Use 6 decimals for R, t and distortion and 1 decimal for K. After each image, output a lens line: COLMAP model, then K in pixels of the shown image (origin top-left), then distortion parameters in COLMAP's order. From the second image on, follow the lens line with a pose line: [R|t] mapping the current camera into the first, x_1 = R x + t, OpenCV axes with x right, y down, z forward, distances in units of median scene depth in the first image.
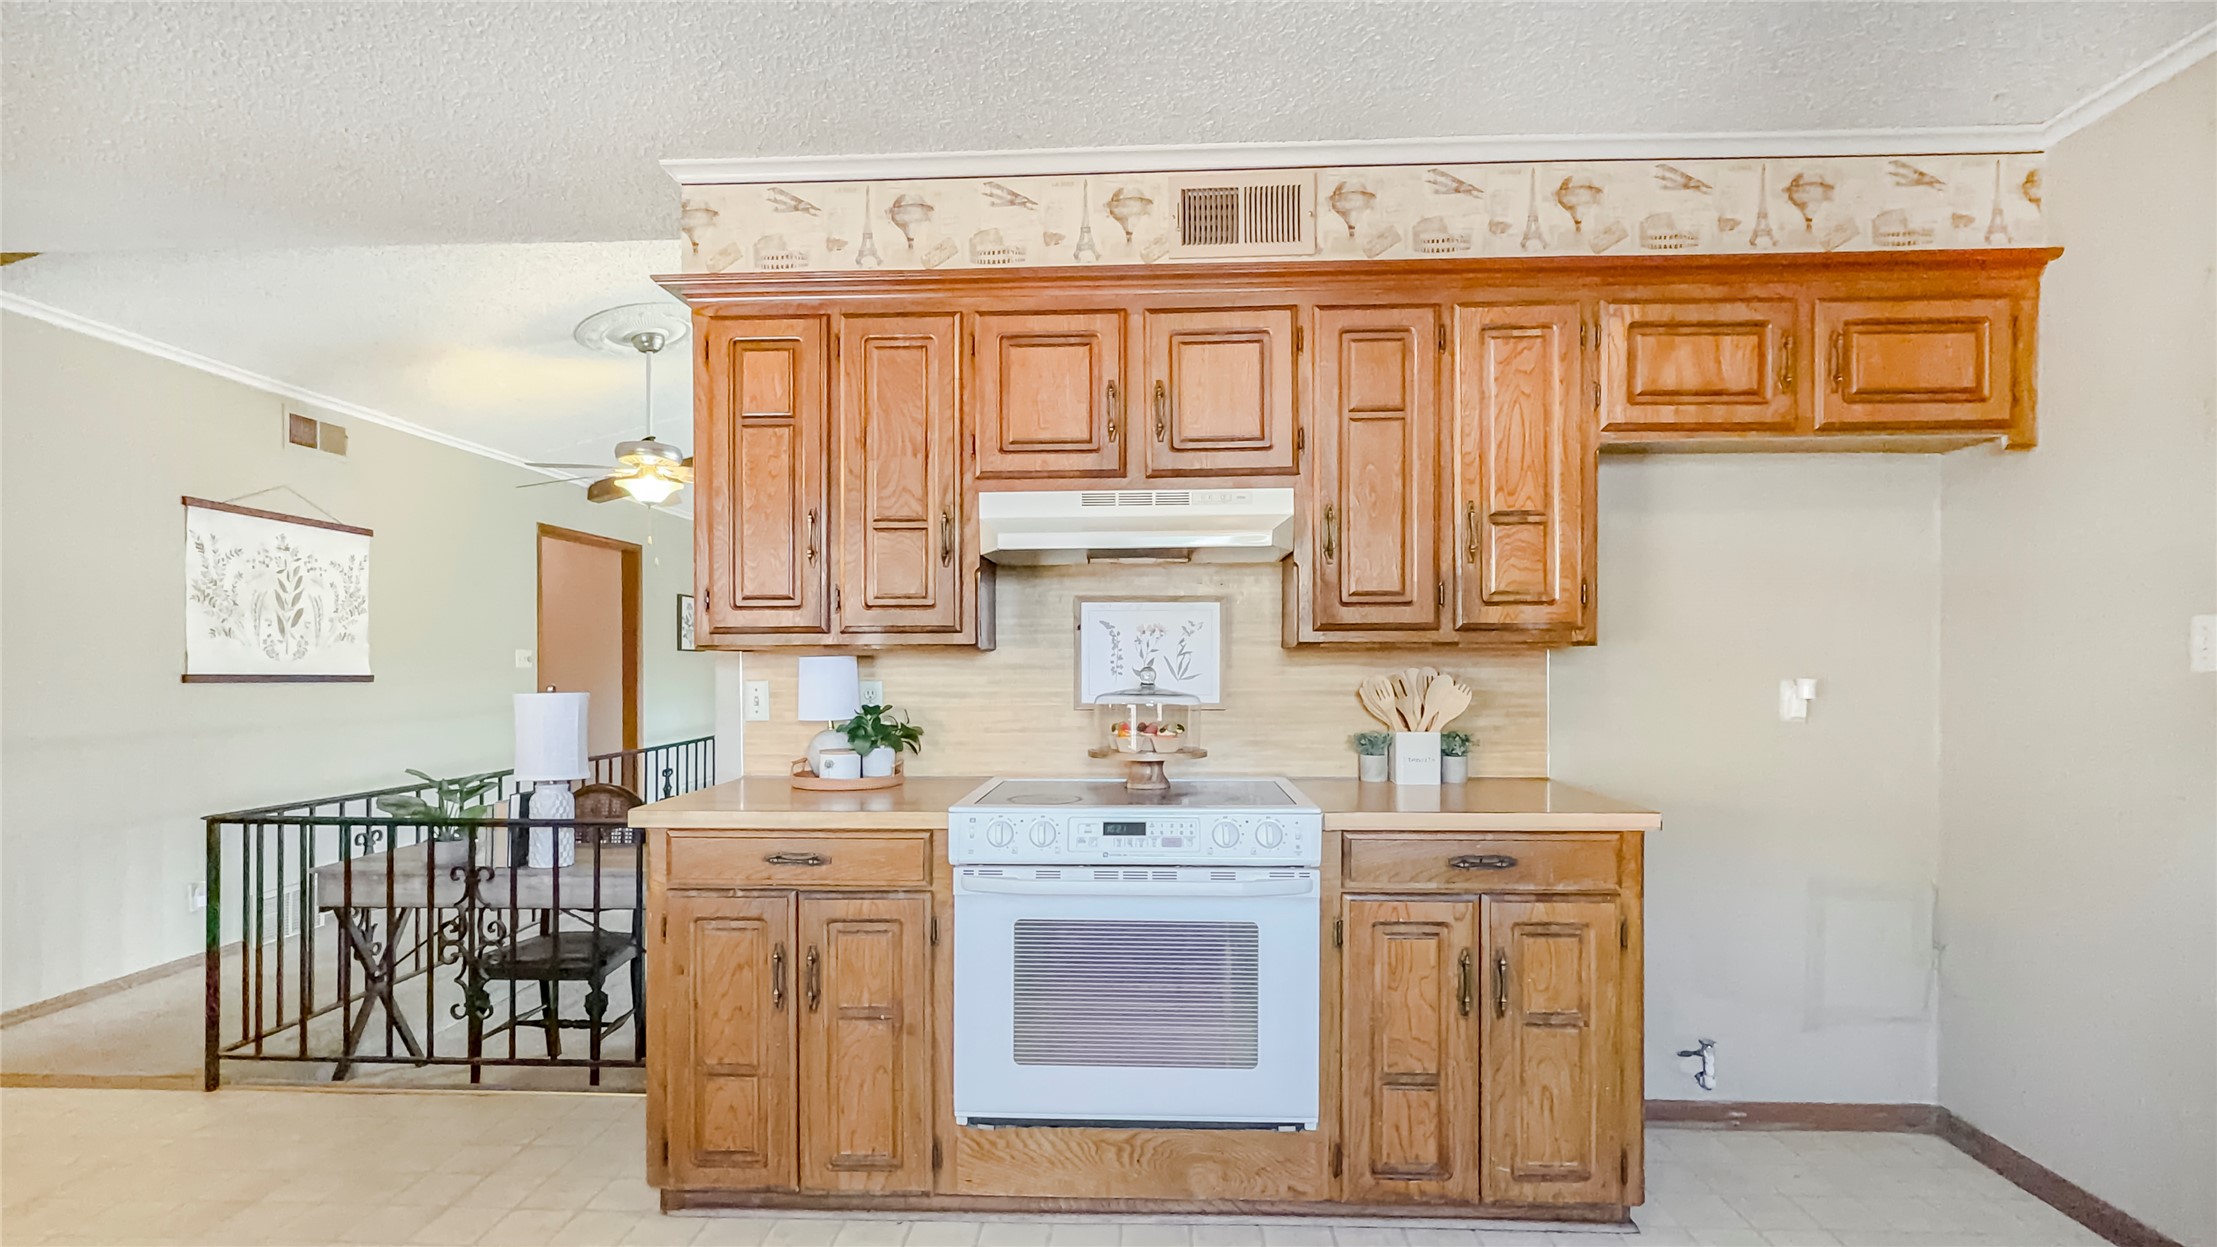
lens RADIAL K [[1066.4, 0, 1113.4], [0, 1066.4, 665.3], [0, 0, 1]] dist [0.000015, 0.000096]
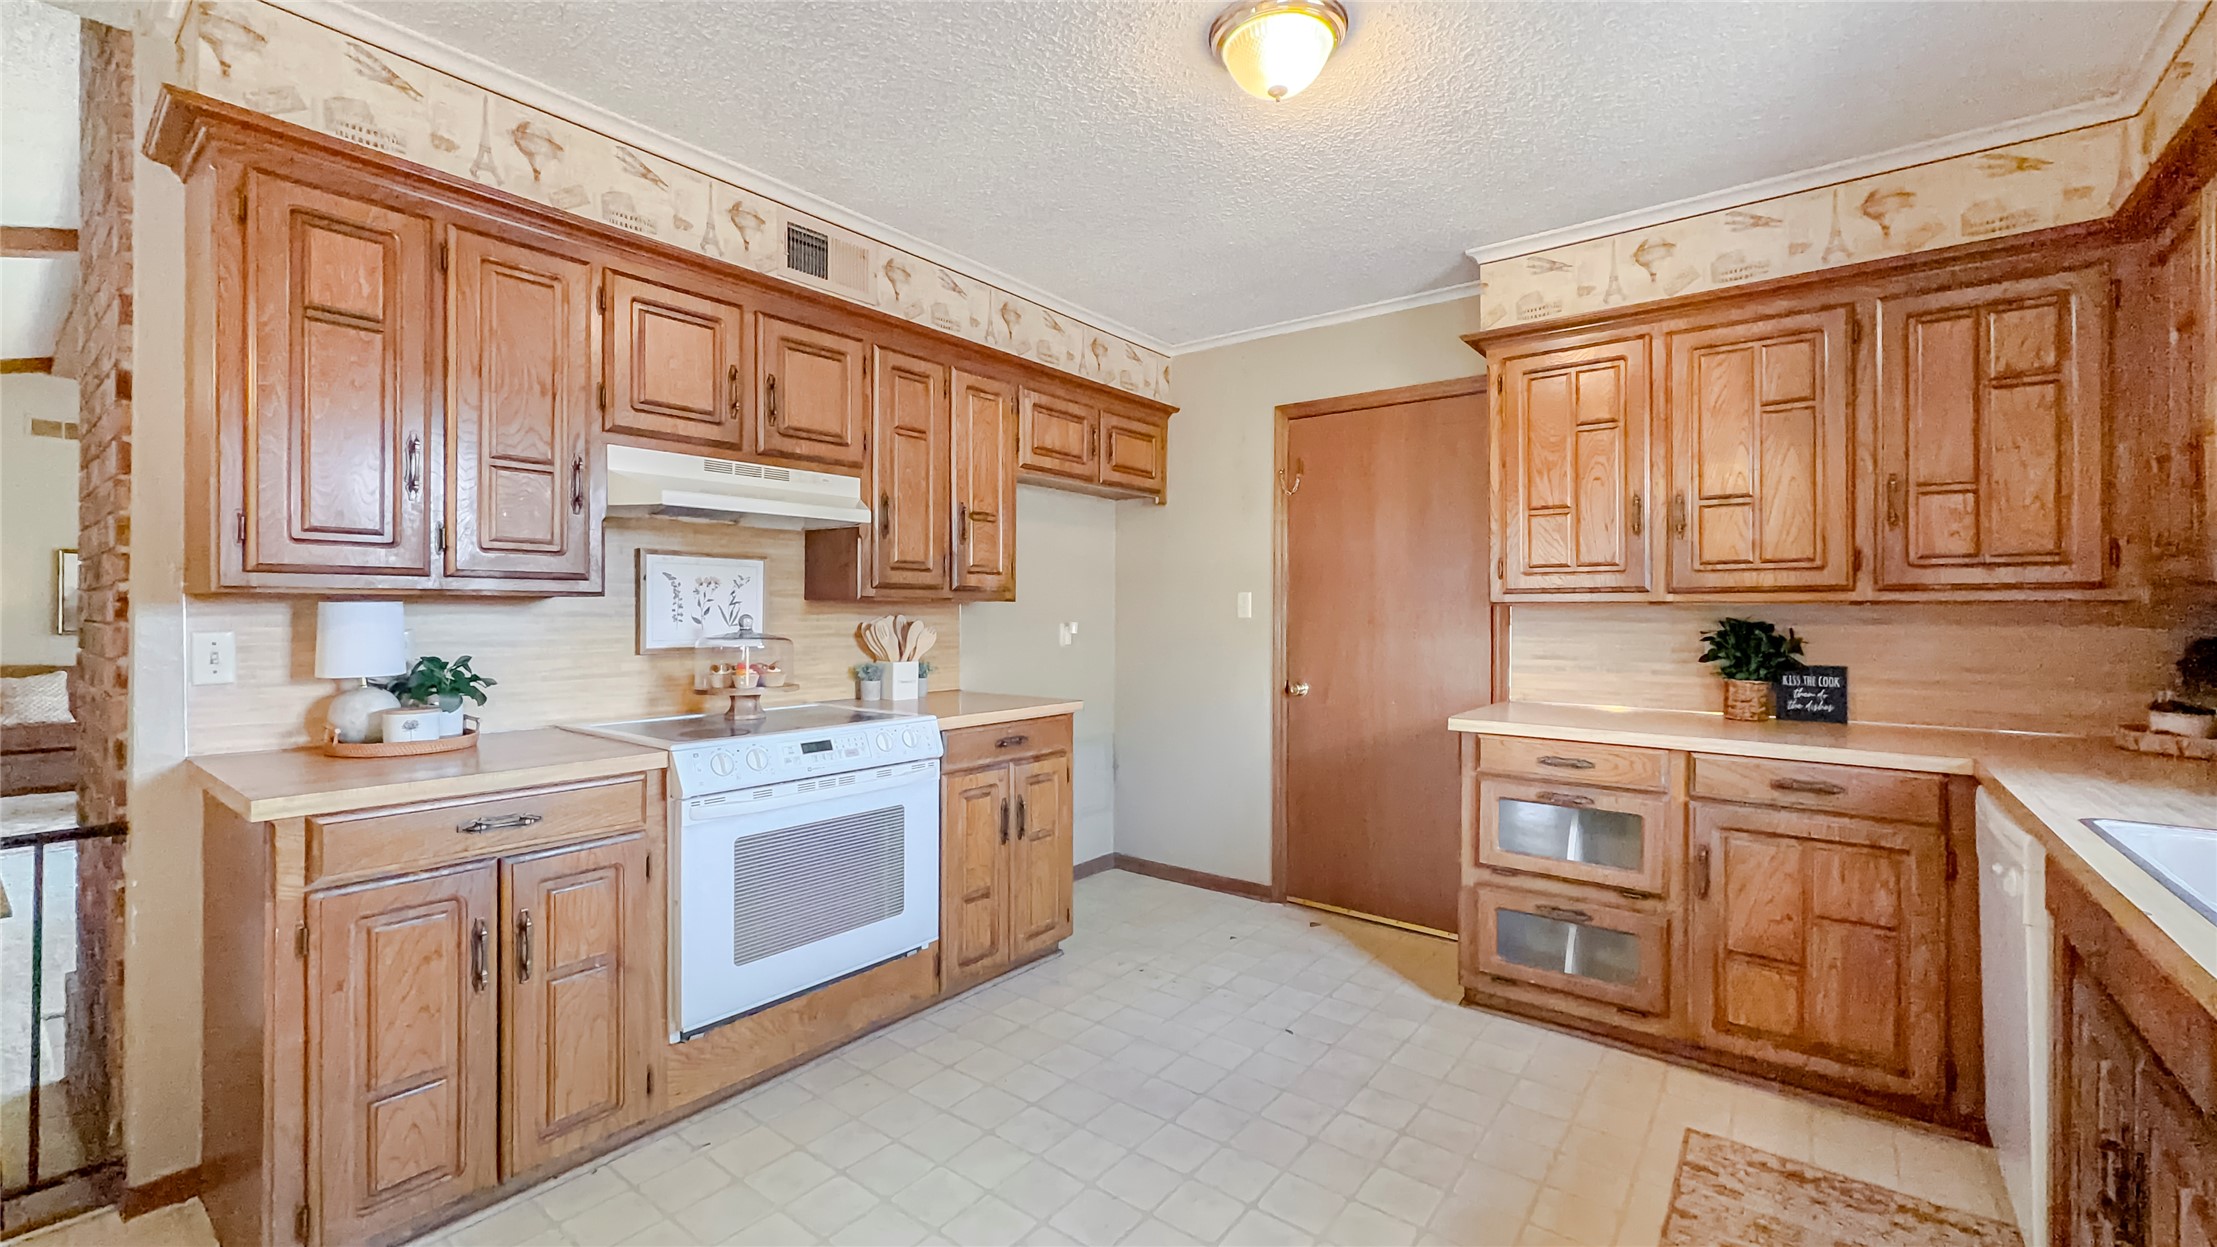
lens RADIAL K [[909.3, 0, 1095.3], [0, 909.3, 611.5], [0, 0, 1]] dist [-0.000068, -0.000005]
pose [[0.586431, 0.004674, 0.809986, -0.564557], [-0.002594, 0.999989, -0.003893, 0.000773], [-0.809995, 0.000182, 0.586437, 0.110190]]
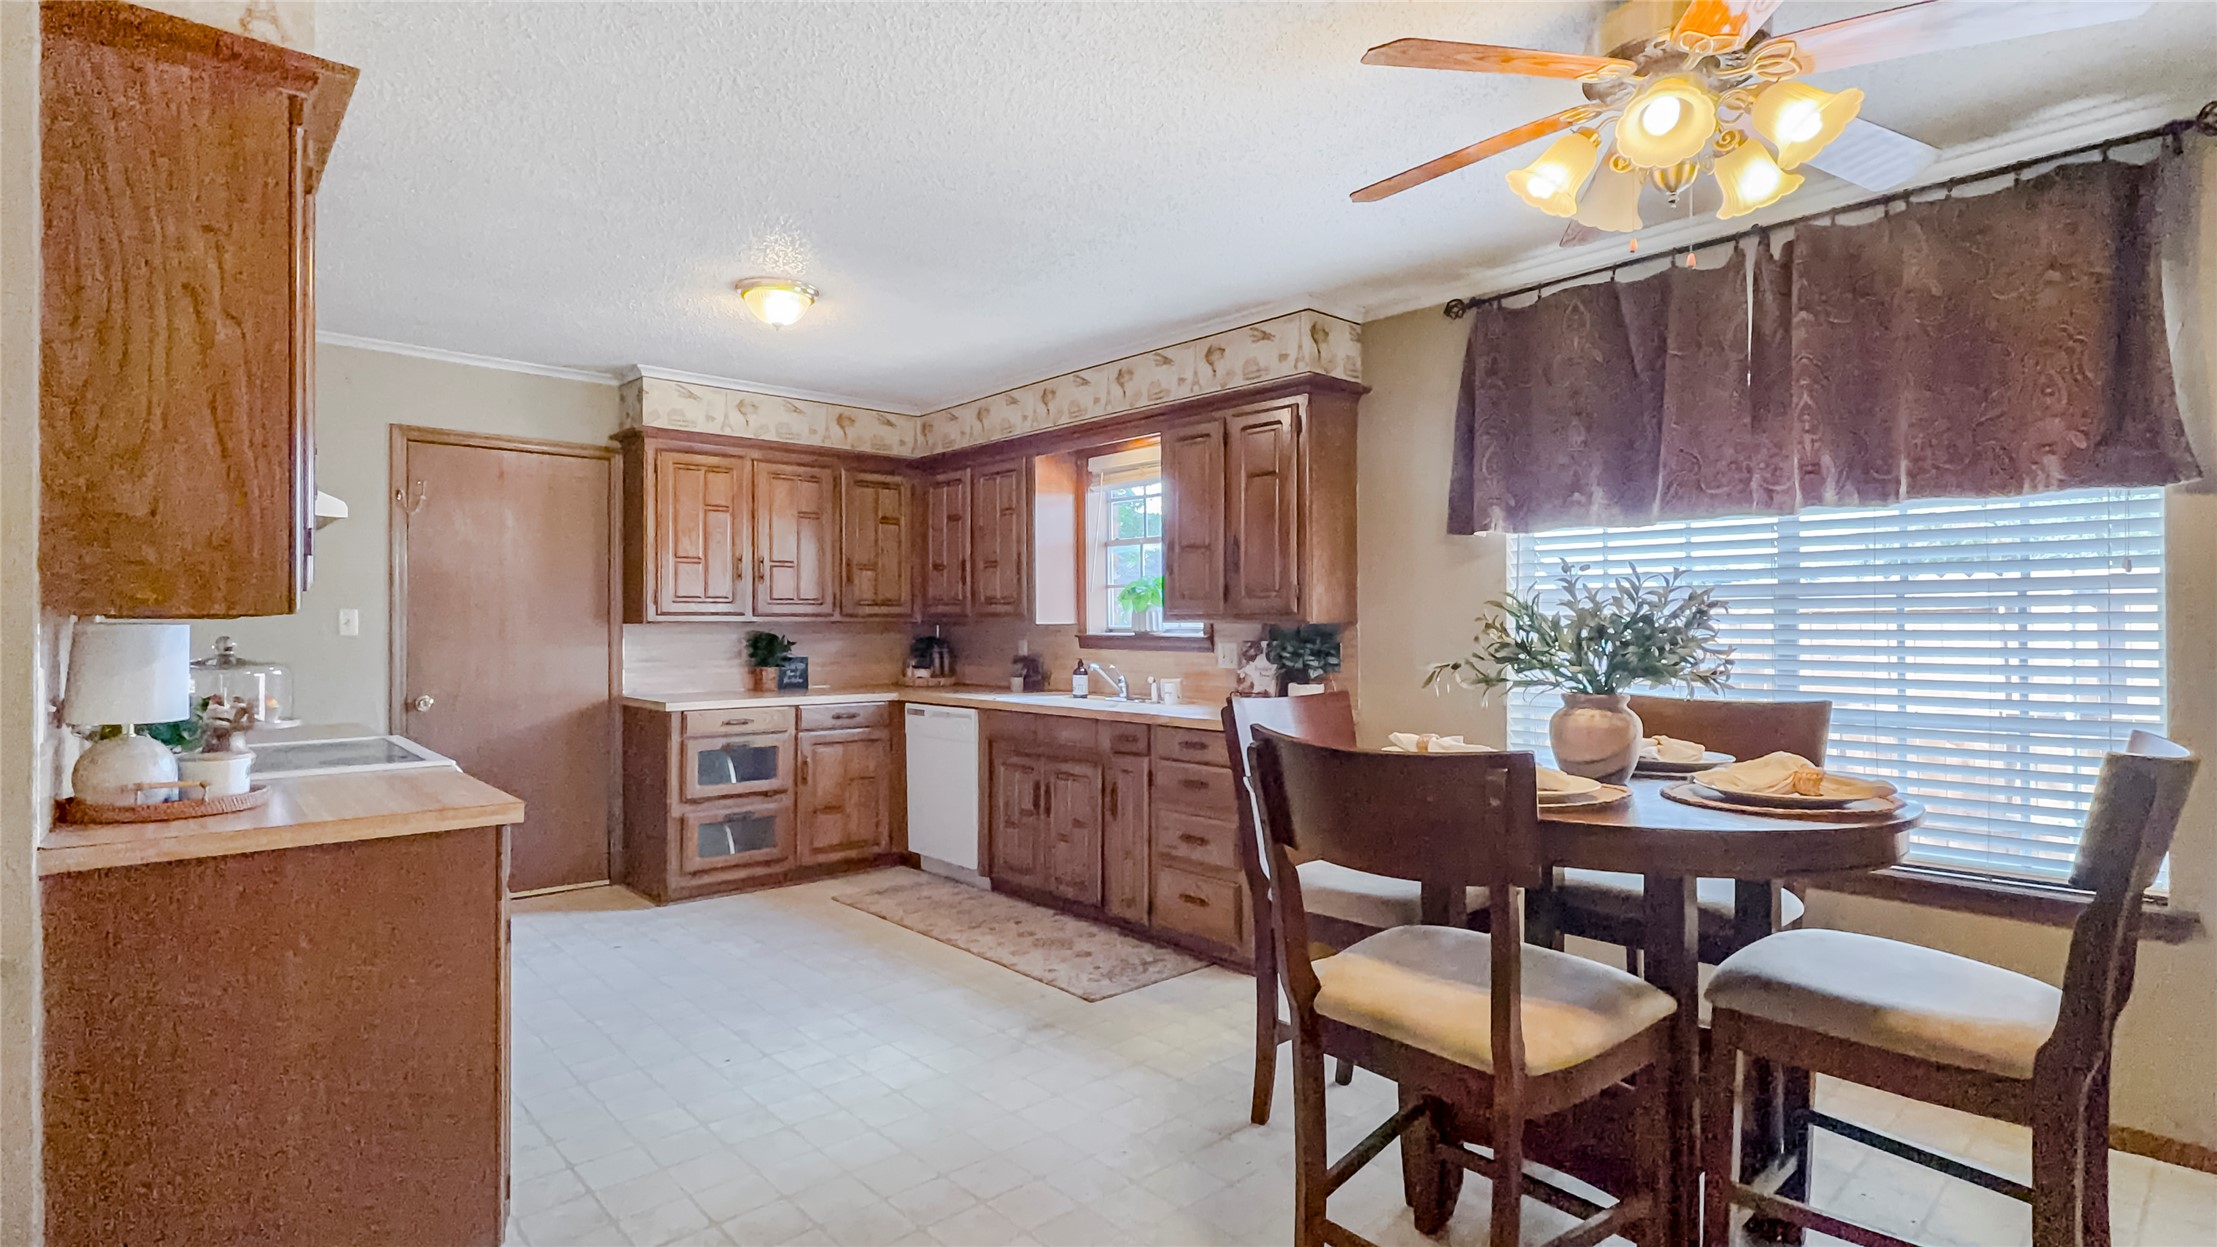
lens RADIAL K [[1085.2, 0, 1108.5], [0, 1085.2, 623.5], [0, 0, 1]] dist [0.000644, -0.000194]
pose [[-0.698223, 0.006468, 0.715852, -1.283489], [0.005618, 0.999978, -0.003556, -0.001366], [-0.715859, 0.001539, -0.698243, 1.150990]]
